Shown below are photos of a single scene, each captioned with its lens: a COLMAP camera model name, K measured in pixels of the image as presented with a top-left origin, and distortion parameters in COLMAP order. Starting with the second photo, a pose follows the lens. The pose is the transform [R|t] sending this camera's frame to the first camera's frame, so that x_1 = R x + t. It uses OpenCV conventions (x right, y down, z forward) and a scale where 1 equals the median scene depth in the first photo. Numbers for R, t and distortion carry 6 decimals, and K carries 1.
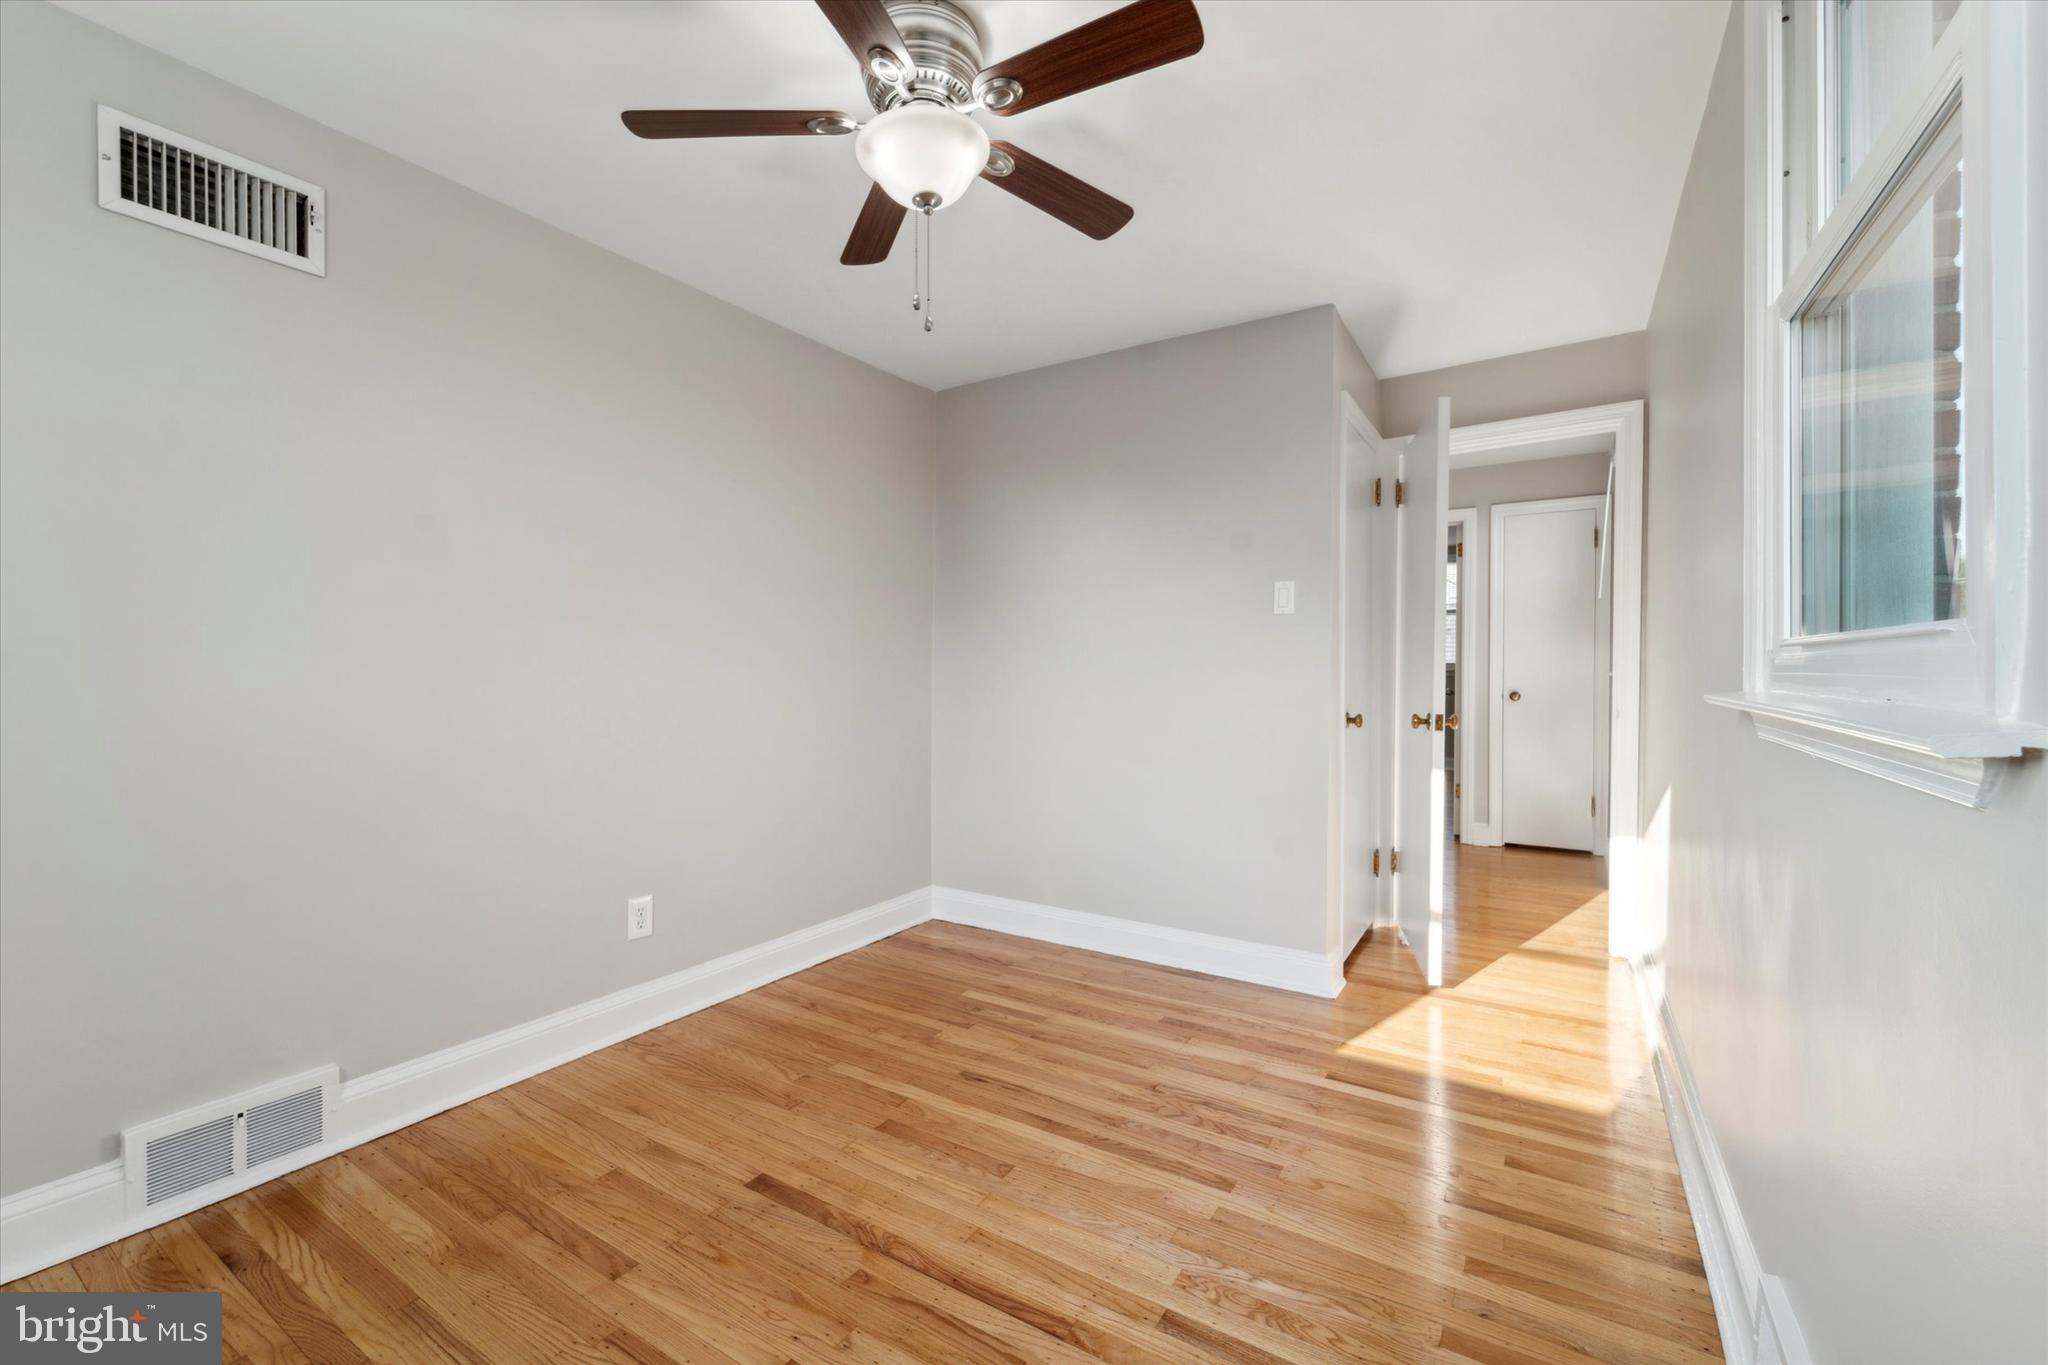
lens RADIAL K [[839.4, 0, 1030.9], [0, 839.4, 674.3], [0, 0, 1]] dist [-0.000826, -0.001576]
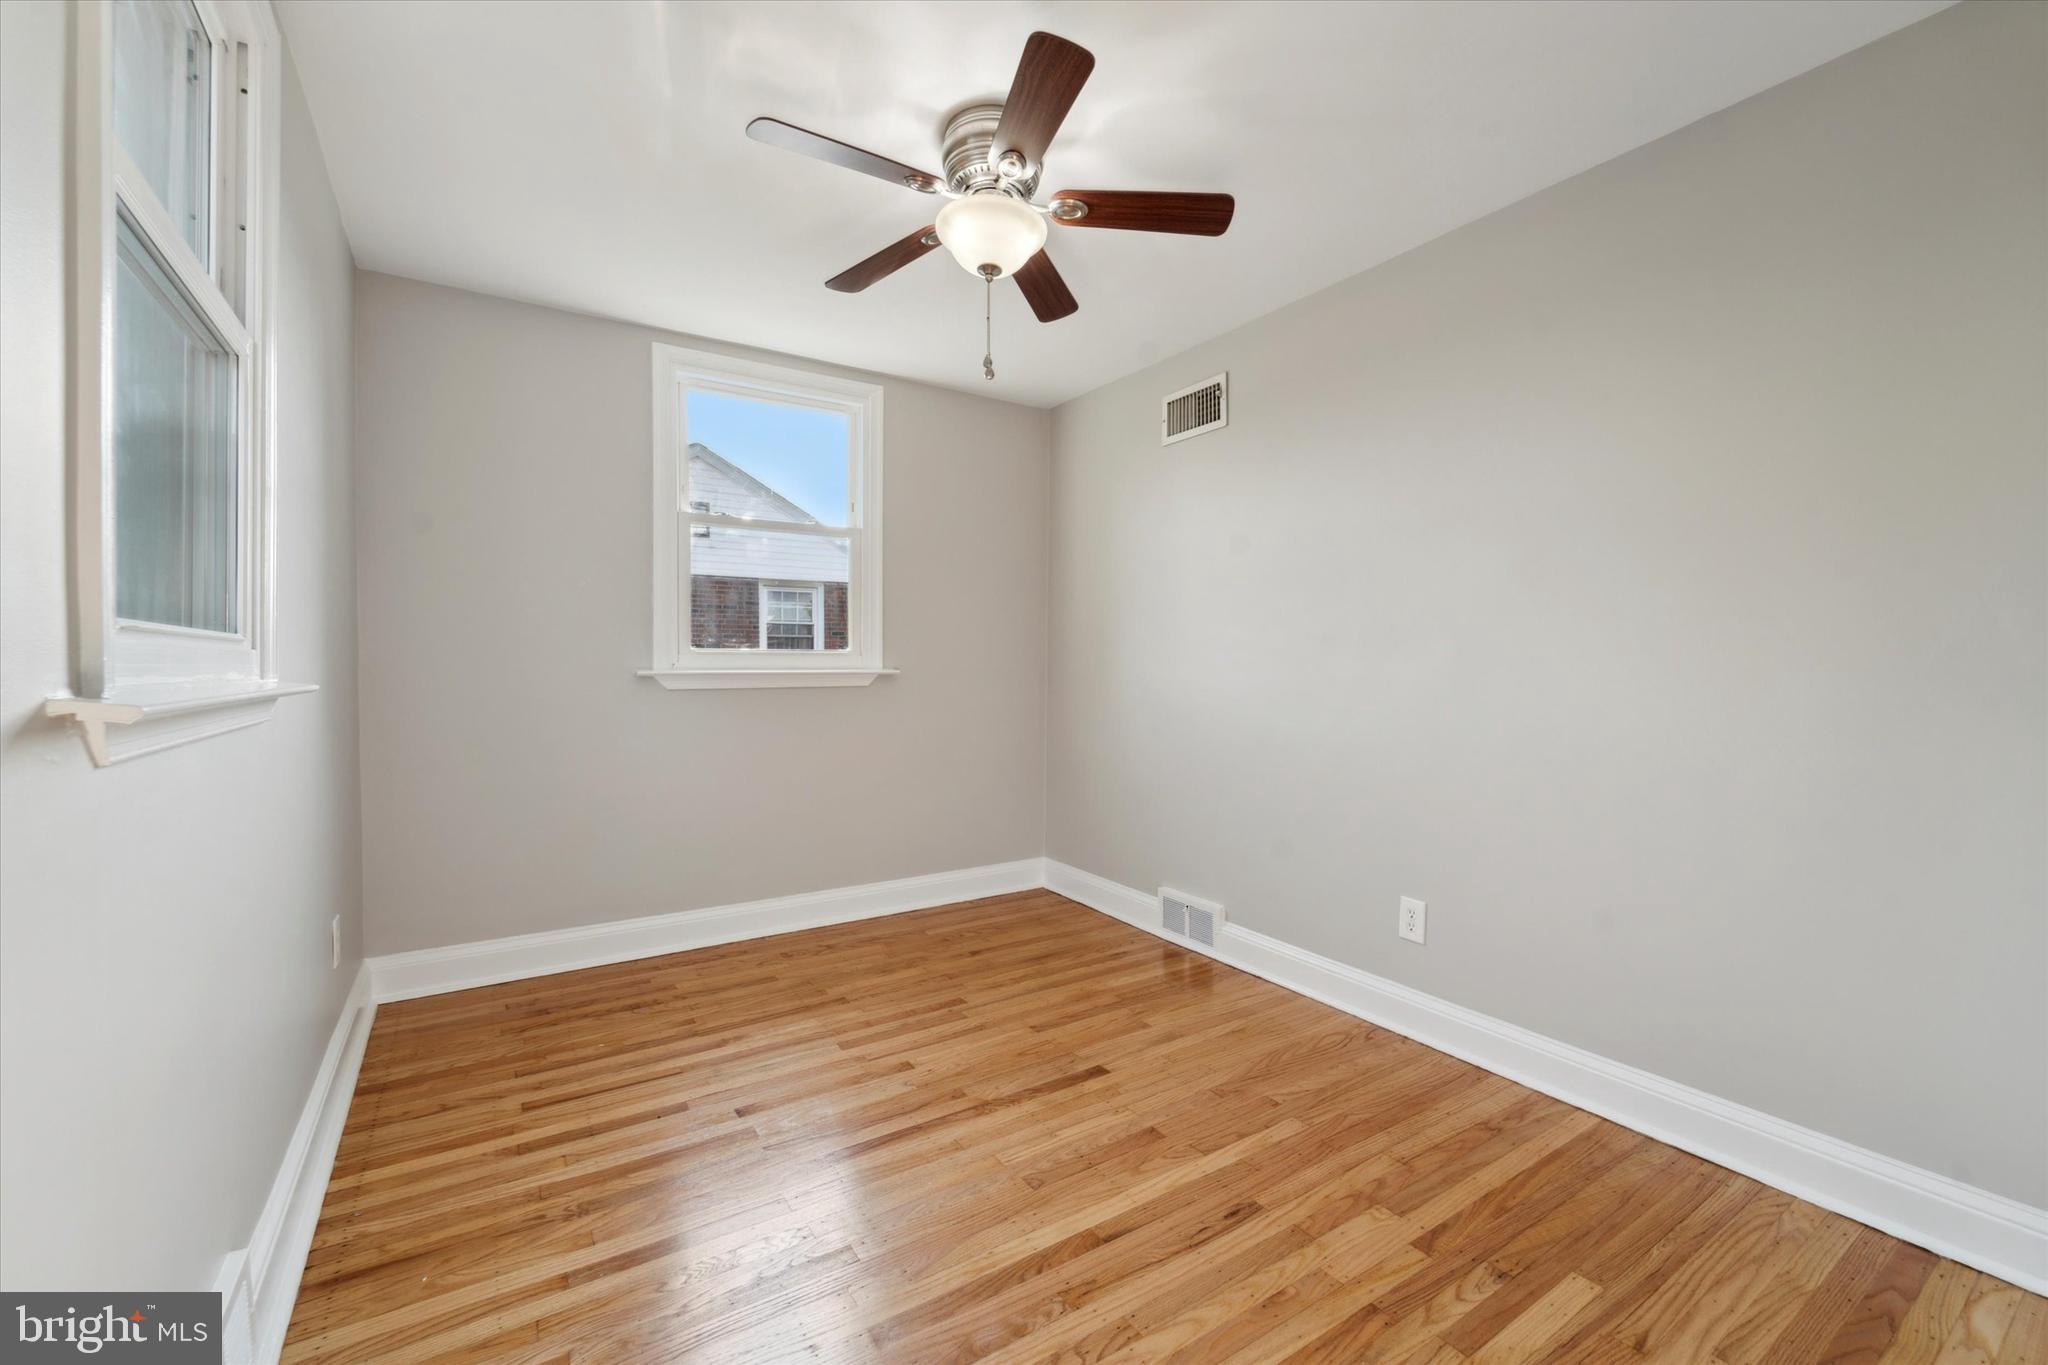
lens RADIAL K [[839.4, 0, 1027.7], [0, 839.4, 675.5], [0, 0, 1]] dist [-0.000826, -0.001576]
pose [[-0.426306, 0.008990, -0.904534, 0.695937], [-0.007904, 0.999875, 0.013662, -0.004649], [0.904545, 0.012974, -0.426182, 1.159617]]
